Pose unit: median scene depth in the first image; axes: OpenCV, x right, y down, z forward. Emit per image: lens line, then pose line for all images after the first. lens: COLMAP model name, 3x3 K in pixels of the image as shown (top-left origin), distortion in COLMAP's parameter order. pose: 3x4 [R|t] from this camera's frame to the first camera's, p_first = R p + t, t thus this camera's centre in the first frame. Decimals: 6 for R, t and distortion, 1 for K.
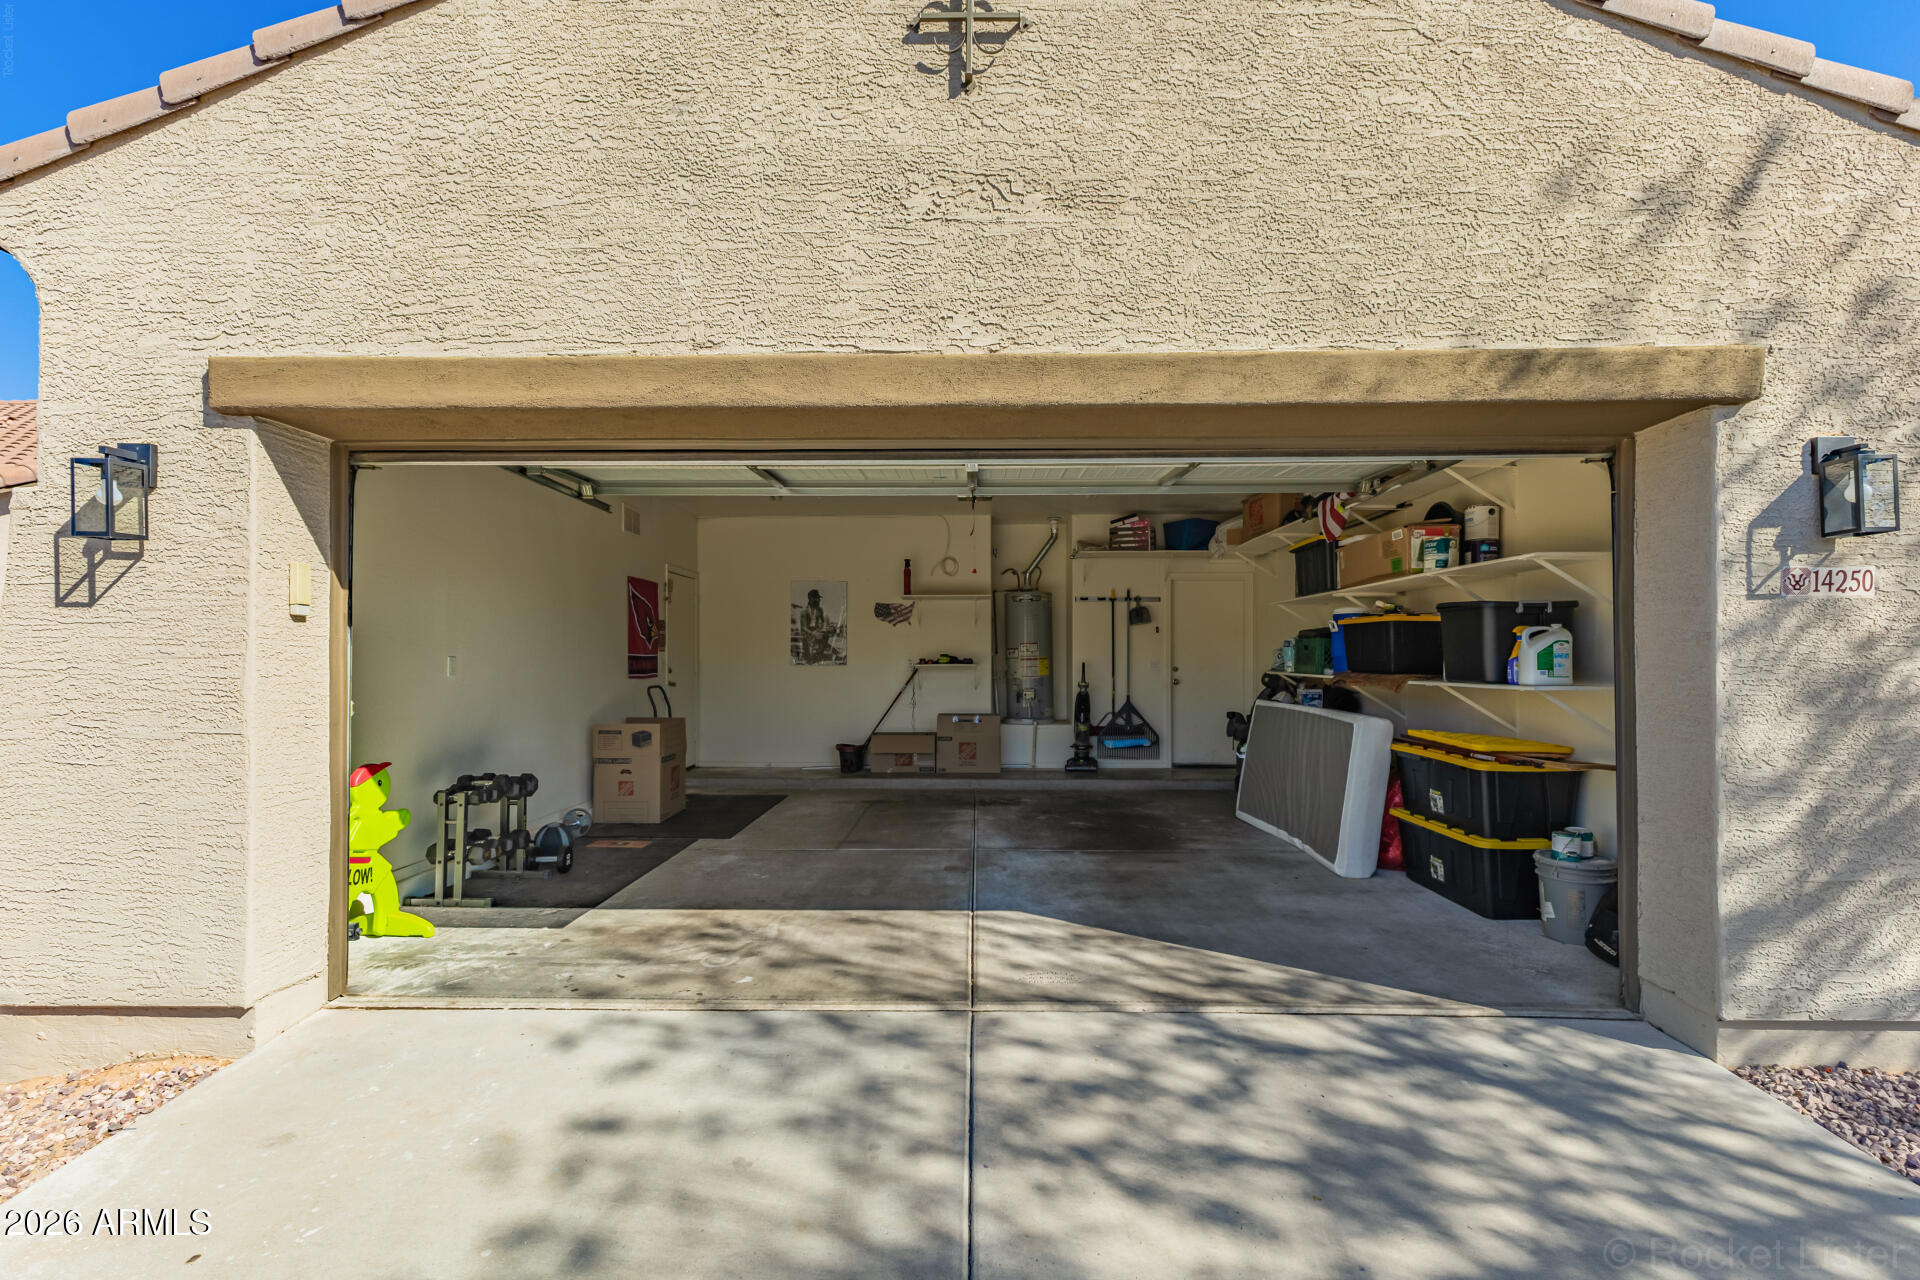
lens RADIAL K [[817.5, 0, 948.9], [0, 817.5, 650.0], [0, 0, 1]] dist [0.008673, -0.000223]
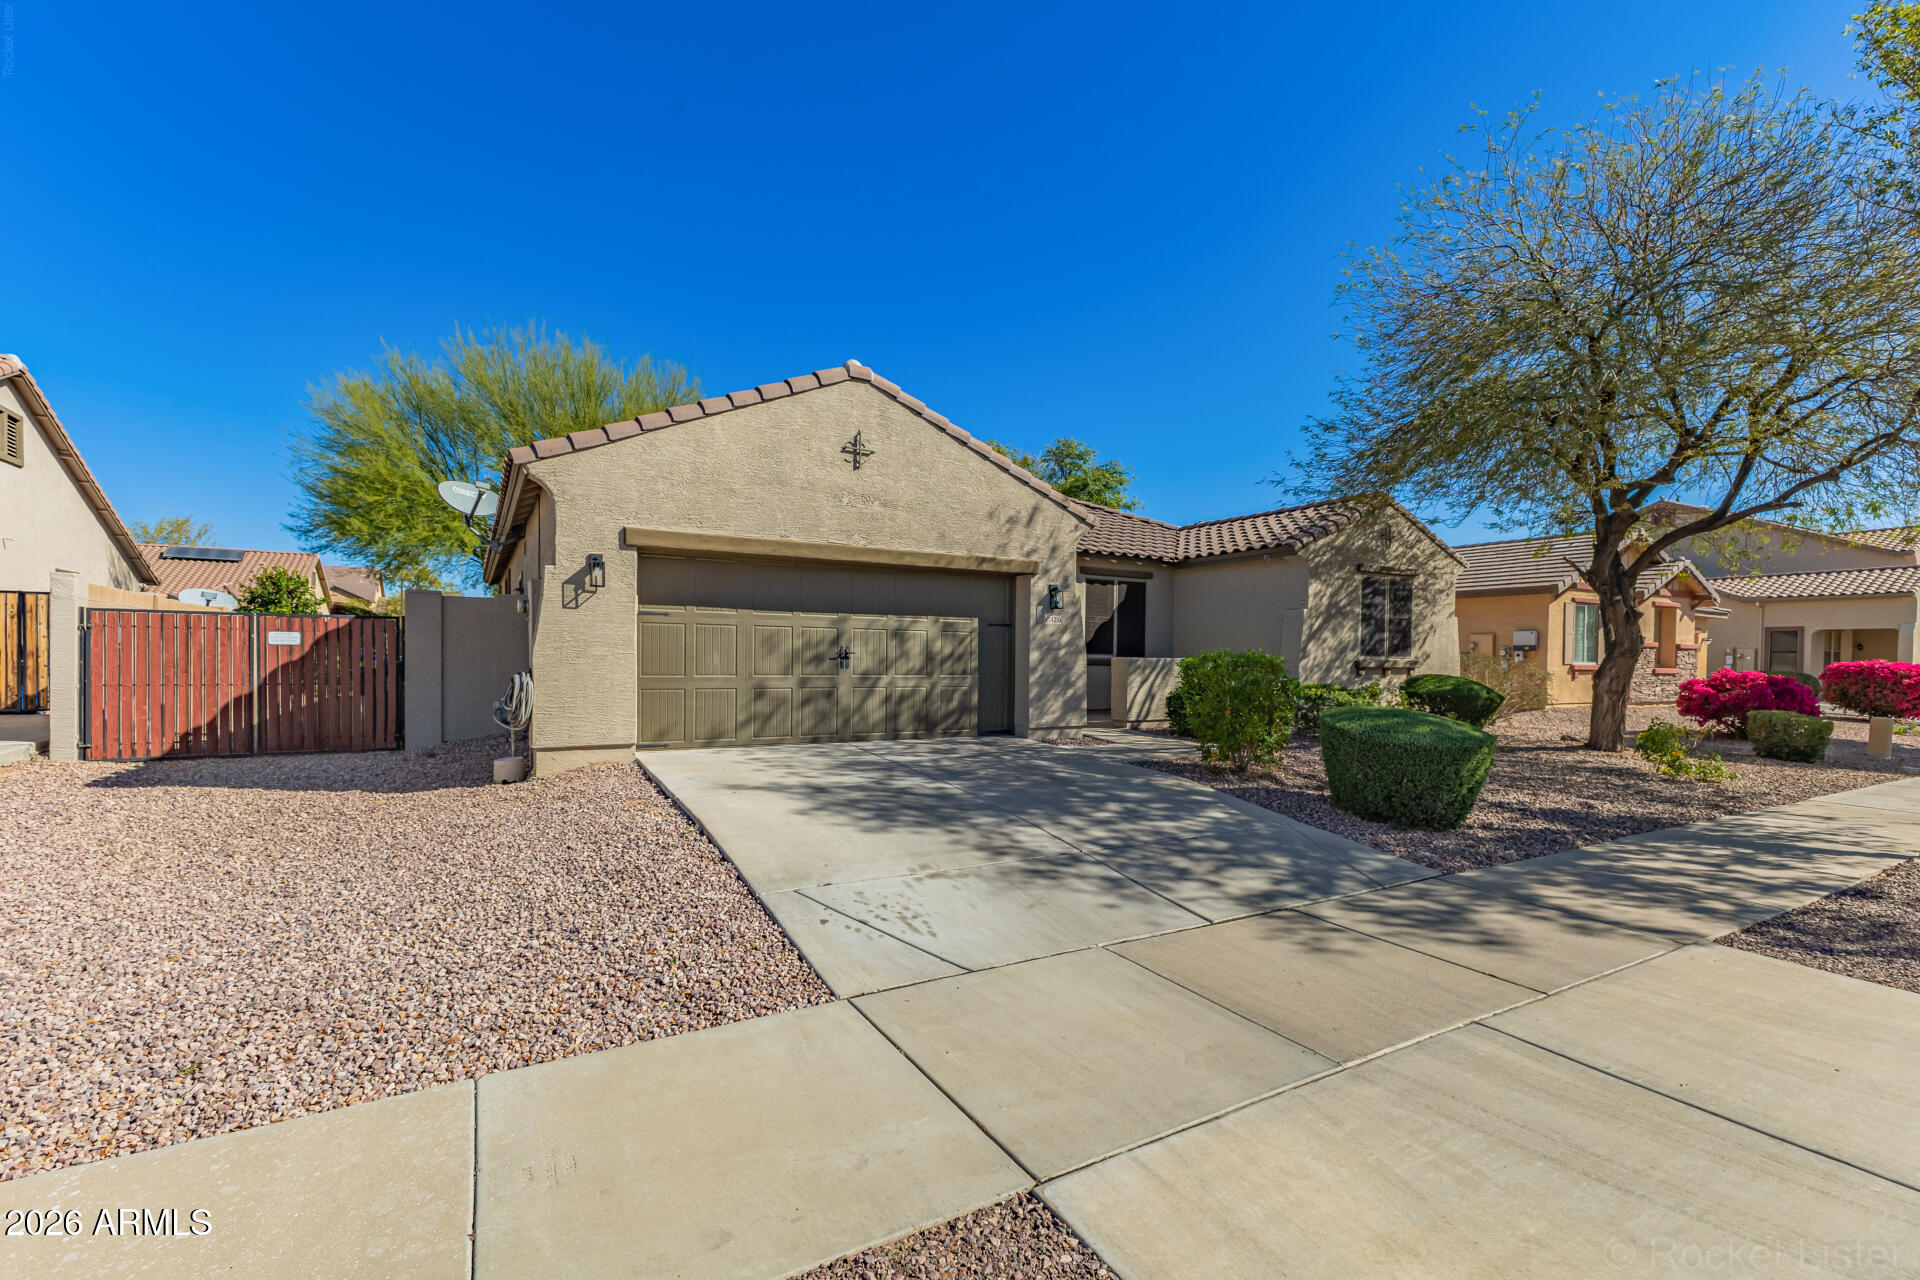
lens RADIAL K [[848.4, 0, 956.4], [0, 848.4, 679.6], [0, 0, 1]] dist [0.015551, -0.000024]
pose [[0.852972, -0.004769, 0.521935, -1.488570], [-0.011321, 0.999554, 0.027633, 0.098509], [-0.521834, -0.029479, 0.852537, -2.277921]]
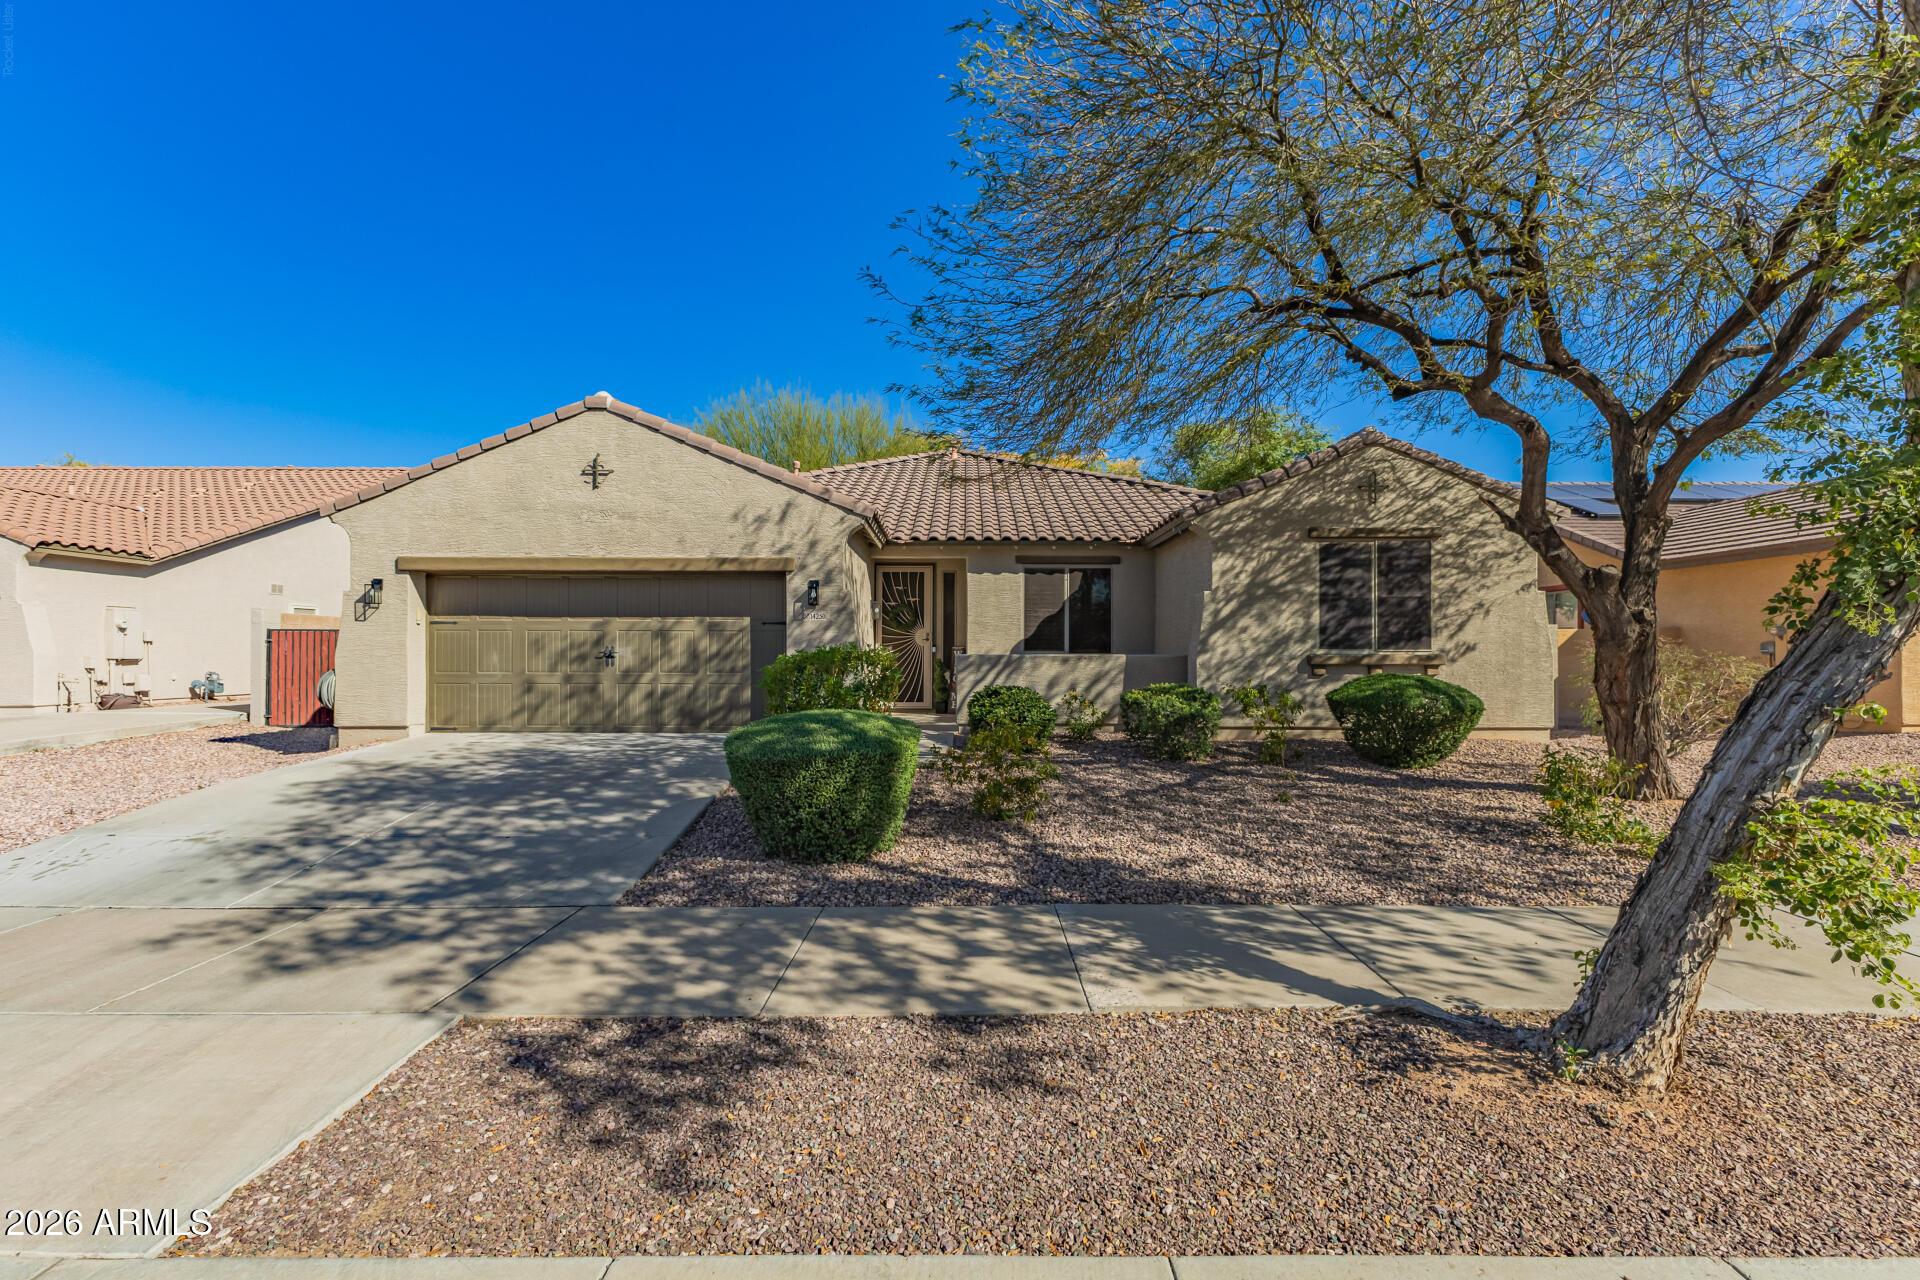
lens RADIAL K [[835.0, 0, 960.0], [0, 835.0, 656.6], [0, 0, 1]] dist [0.012125, 0.000281]
pose [[0.999848, 0.001512, 0.017388, 1.655671], [-0.001561, 0.999995, 0.002771, 0.096182], [-0.017384, -0.002797, 0.999845, -2.958659]]
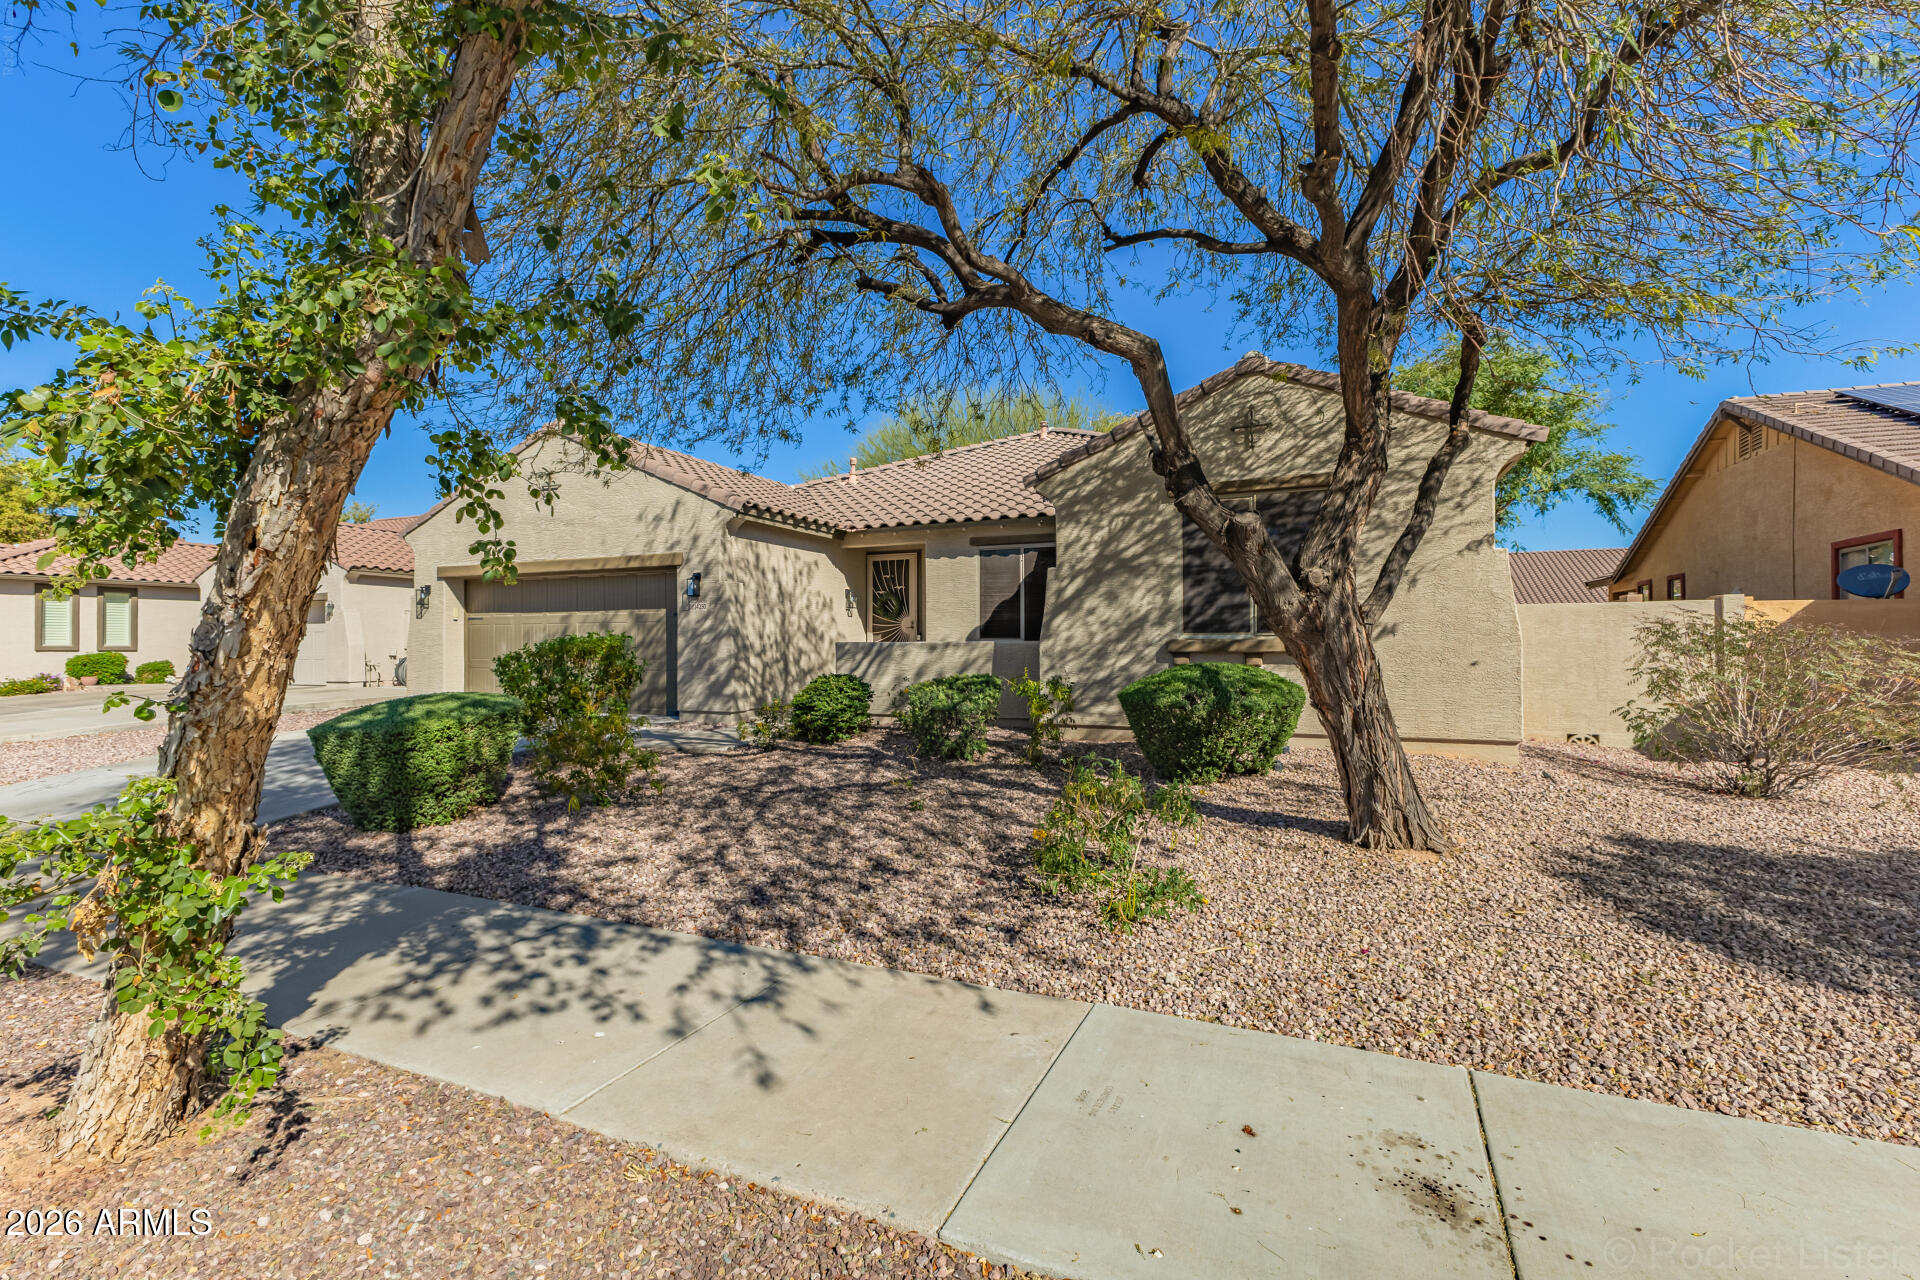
lens RADIAL K [[838.1, 0, 964.4], [0, 838.1, 640.5], [0, 0, 1]] dist [0.011335, 0.000107]
pose [[0.920842, -0.004493, -0.389911, 3.878887], [0.002572, 0.999982, -0.005446, 0.112269], [0.389928, 0.004012, 0.920836, -2.342058]]
